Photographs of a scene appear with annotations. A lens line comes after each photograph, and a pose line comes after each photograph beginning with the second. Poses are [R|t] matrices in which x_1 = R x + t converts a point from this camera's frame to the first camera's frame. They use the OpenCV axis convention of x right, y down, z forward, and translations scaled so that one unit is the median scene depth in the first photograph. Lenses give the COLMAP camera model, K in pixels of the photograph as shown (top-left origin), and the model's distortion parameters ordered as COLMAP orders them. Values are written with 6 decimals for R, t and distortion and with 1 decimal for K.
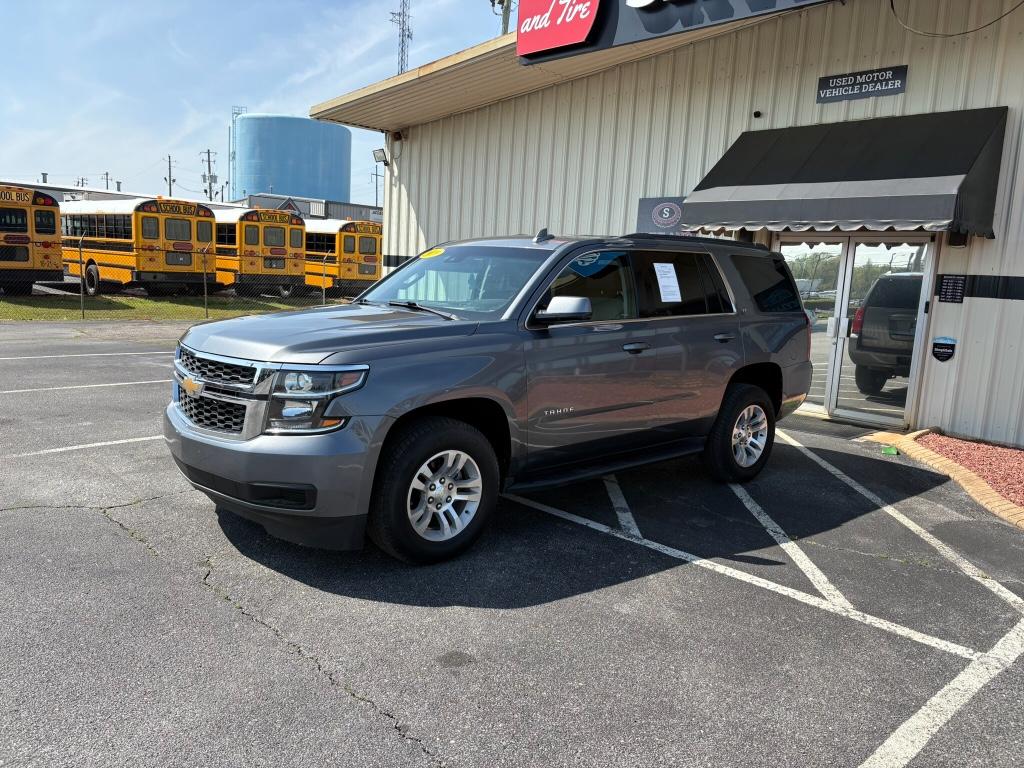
lens RADIAL K [[832.5, 0, 470.7], [0, 832.5, 405.9], [0, 0, 1]] dist [0.009202, 0.003103]
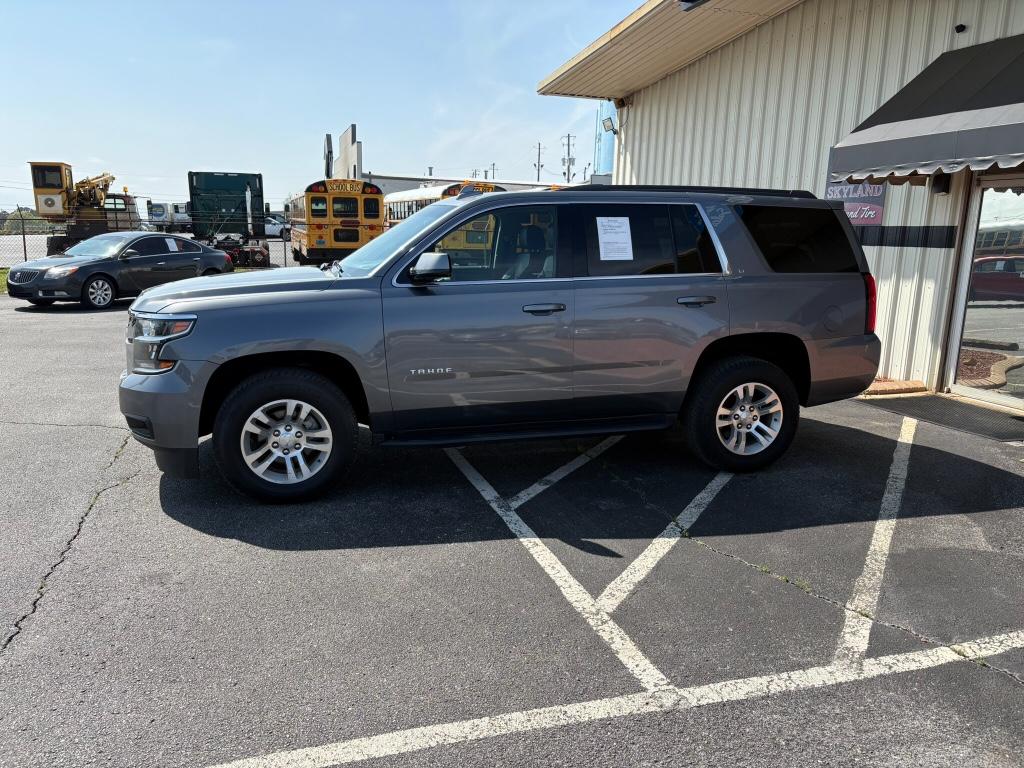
lens RADIAL K [[808.0, 0, 478.9], [0, 808.0, 407.4], [0, 0, 1]] dist [0.024232, -0.010726]
pose [[0.886202, 0.070354, -0.457926, 0.485193], [-0.055851, 0.997418, 0.045154, 0.002423], [0.459920, -0.014440, 0.887843, 0.142002]]
